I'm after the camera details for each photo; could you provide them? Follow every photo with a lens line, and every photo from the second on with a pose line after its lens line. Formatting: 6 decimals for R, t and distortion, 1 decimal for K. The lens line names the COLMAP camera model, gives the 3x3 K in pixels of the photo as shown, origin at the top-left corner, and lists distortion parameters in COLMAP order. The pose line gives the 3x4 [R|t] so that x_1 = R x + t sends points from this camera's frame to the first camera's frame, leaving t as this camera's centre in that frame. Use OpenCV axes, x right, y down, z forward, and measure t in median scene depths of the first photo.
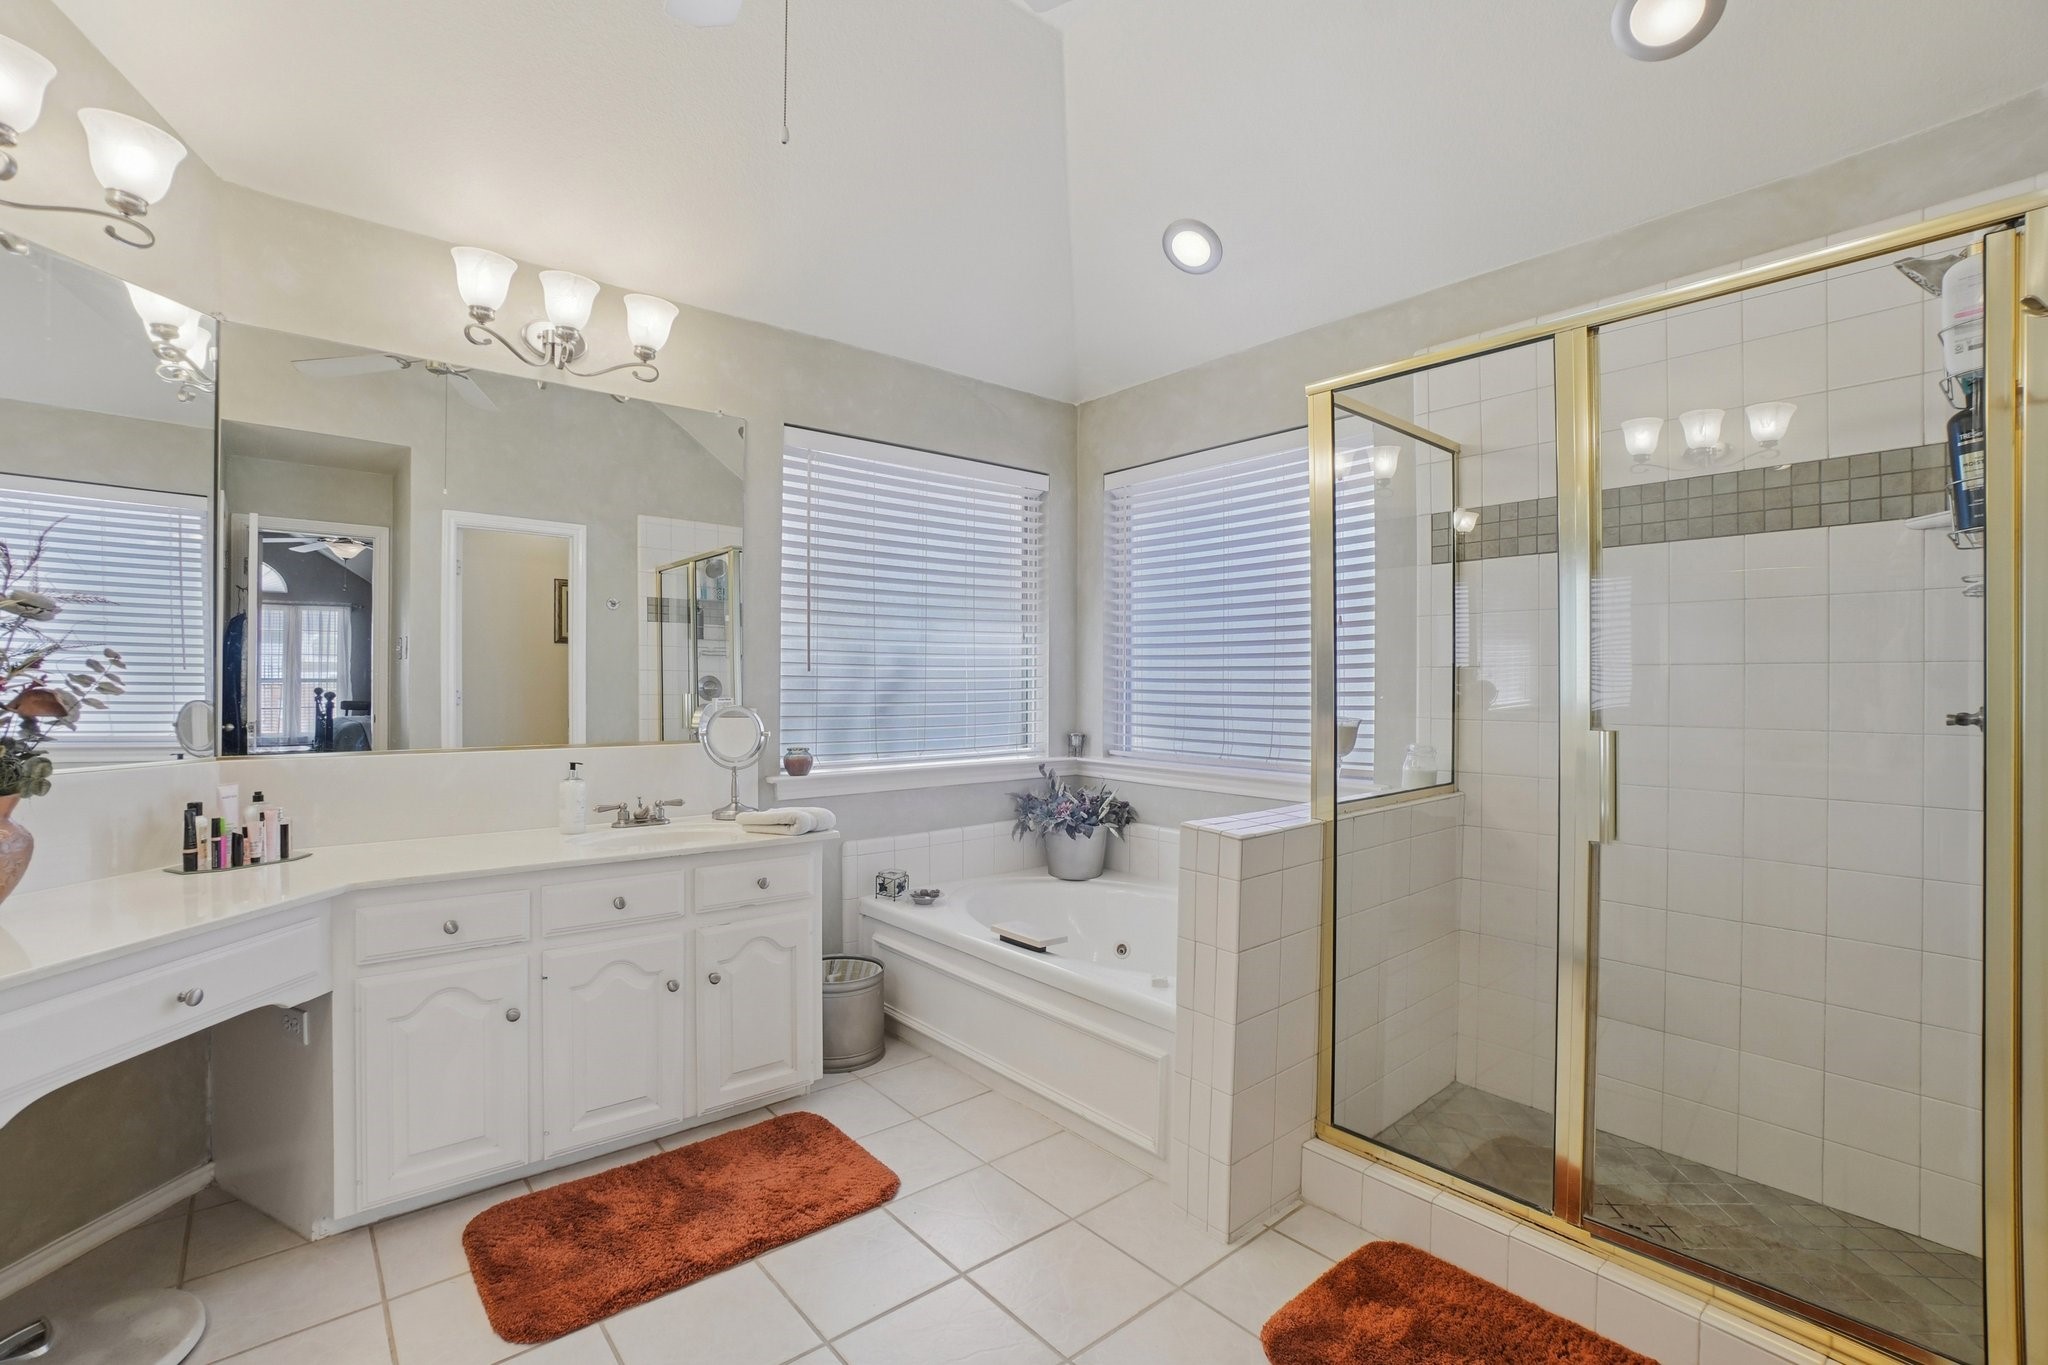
lens RADIAL K [[888.8, 0, 965.9], [0, 888.8, 681.0], [0, 0, 1]] dist [-0.054893, 0.018856]
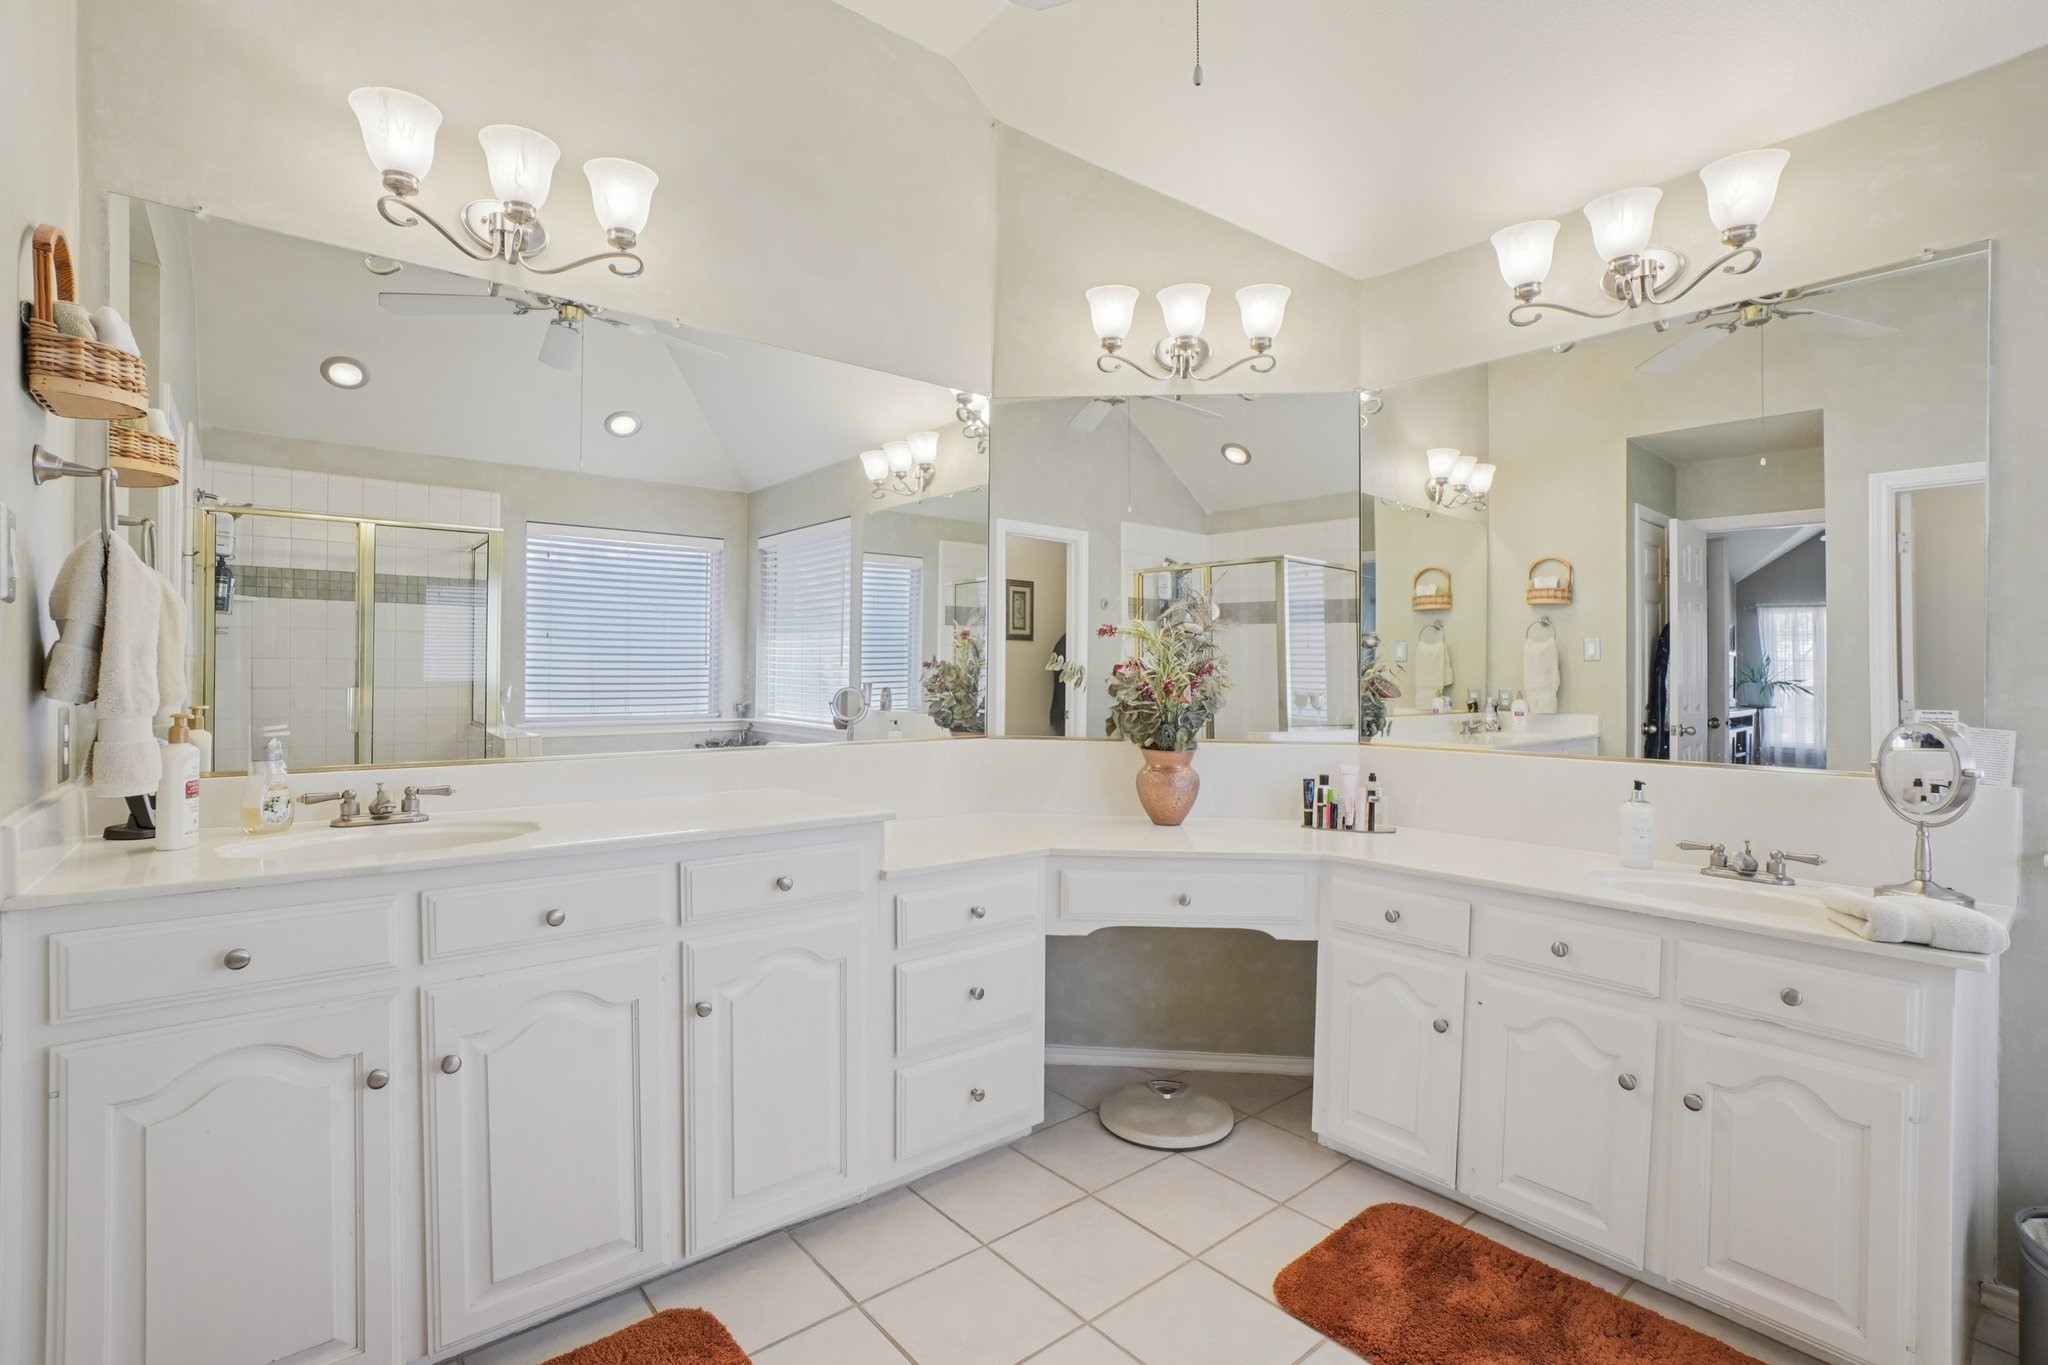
lens RADIAL K [[903.2, 0, 1024.0], [0, 903.2, 682.5], [0, 0, 1]] dist [-0.056685, 0.021457]
pose [[0.053694, -0.000190, -0.998557, 0.417998], [-0.006143, 0.999981, -0.000521, 0.005568], [0.998539, 0.006162, 0.053692, 0.460976]]
